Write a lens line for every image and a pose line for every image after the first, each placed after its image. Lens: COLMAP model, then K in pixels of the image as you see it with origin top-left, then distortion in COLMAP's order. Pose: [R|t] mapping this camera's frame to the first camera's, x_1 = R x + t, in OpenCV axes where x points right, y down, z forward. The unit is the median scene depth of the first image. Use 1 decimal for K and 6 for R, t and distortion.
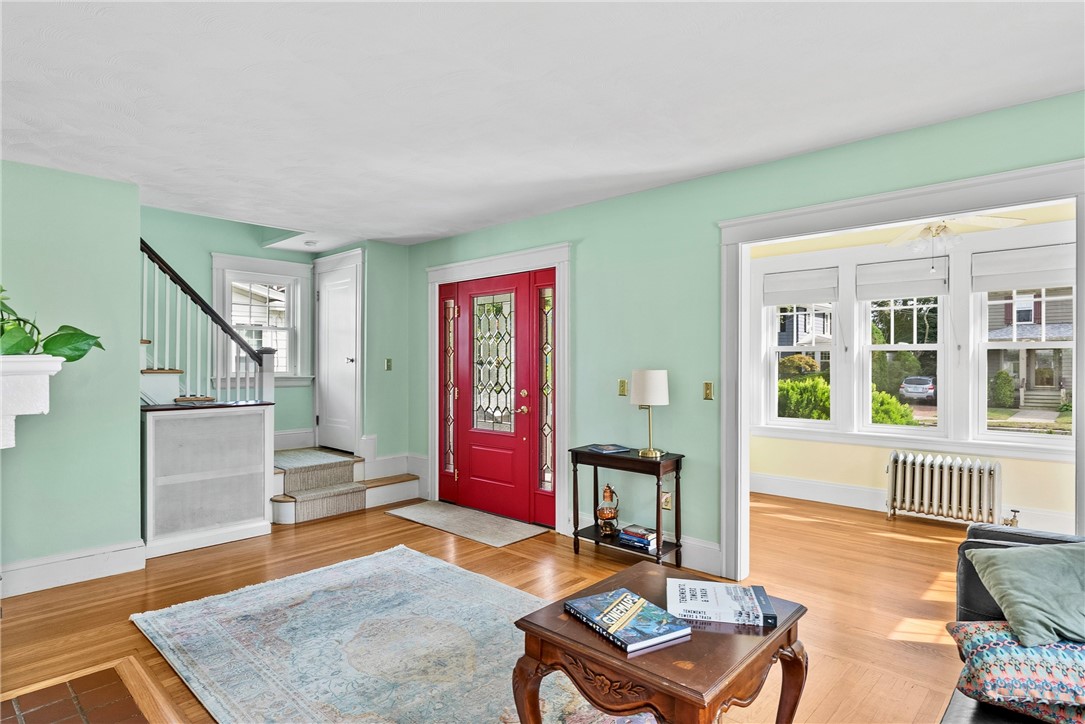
lens RADIAL K [[586.2, 0, 545.8], [0, 586.2, 363.9], [0, 0, 1]] dist [-0.003128, 0.002798]
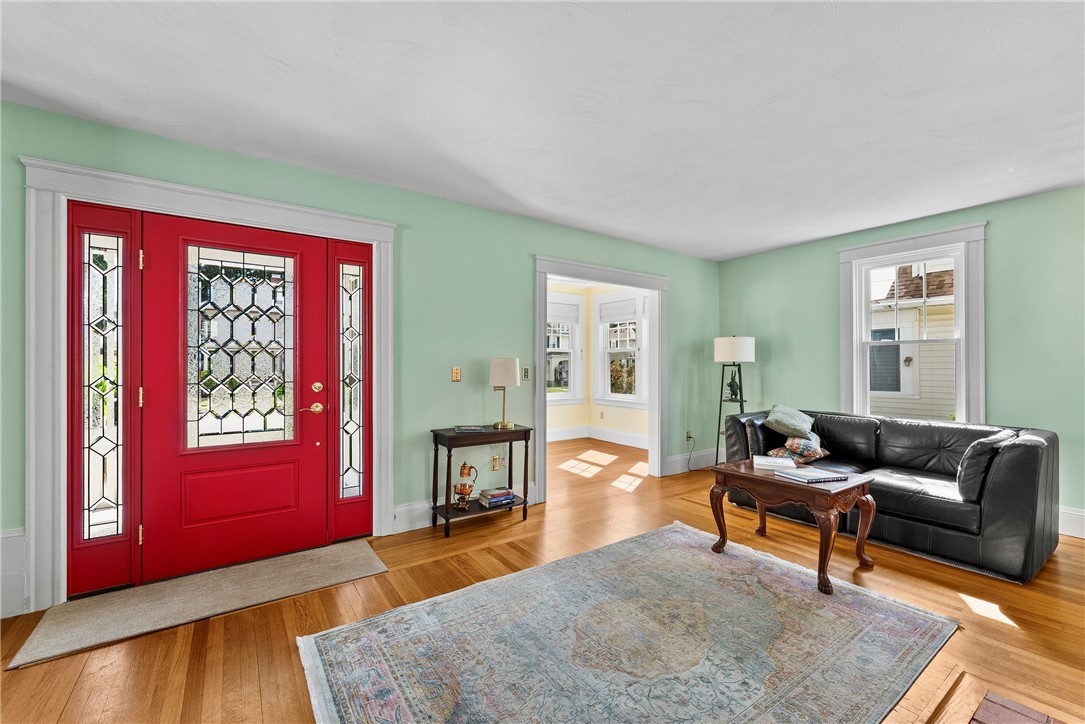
lens RADIAL K [[439.5, 0, 540.5], [0, 439.5, 365.2], [0, 0, 1]] dist [-0.000461, -0.000140]
pose [[0.221162, 0.000043, 0.975237, -0.544380], [-0.001324, 0.999999, 0.000256, 0.018688], [-0.975236, -0.001348, 0.221162, 0.552727]]
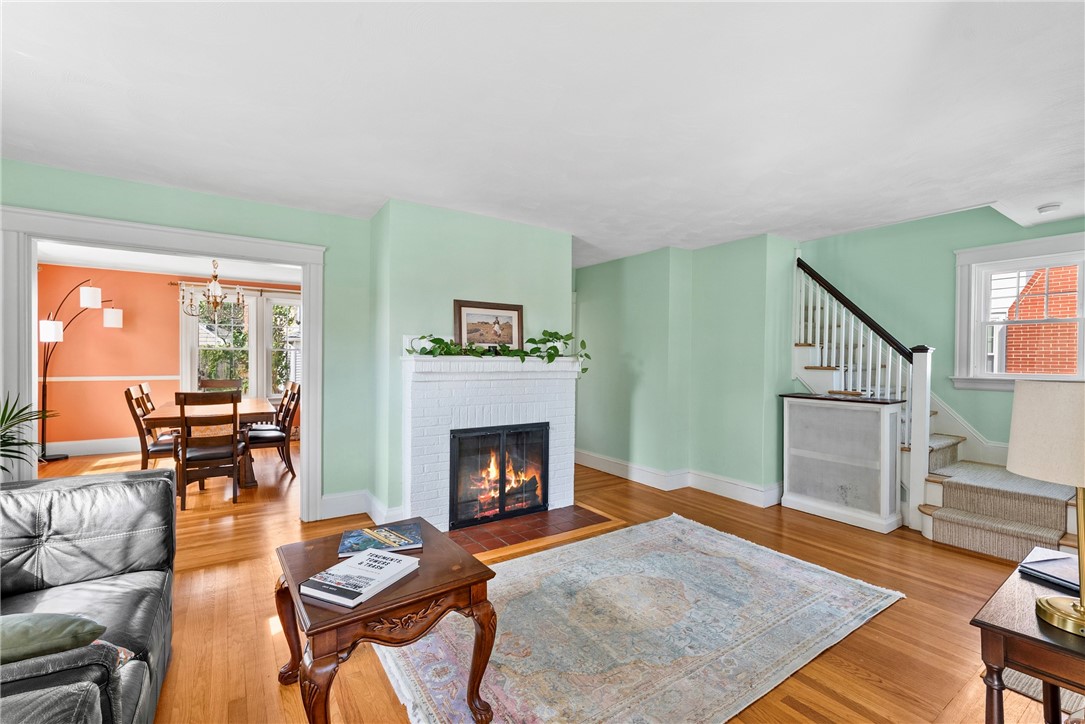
lens RADIAL K [[476.3, 0, 550.5], [0, 476.3, 362.8], [0, 0, 1]] dist [-0.000369, -0.000482]
pose [[-0.213627, 0.006158, -0.976896, 0.403698], [-0.012873, 0.999876, 0.009117, 0.000613], [0.976831, 0.014524, -0.213521, 0.571682]]
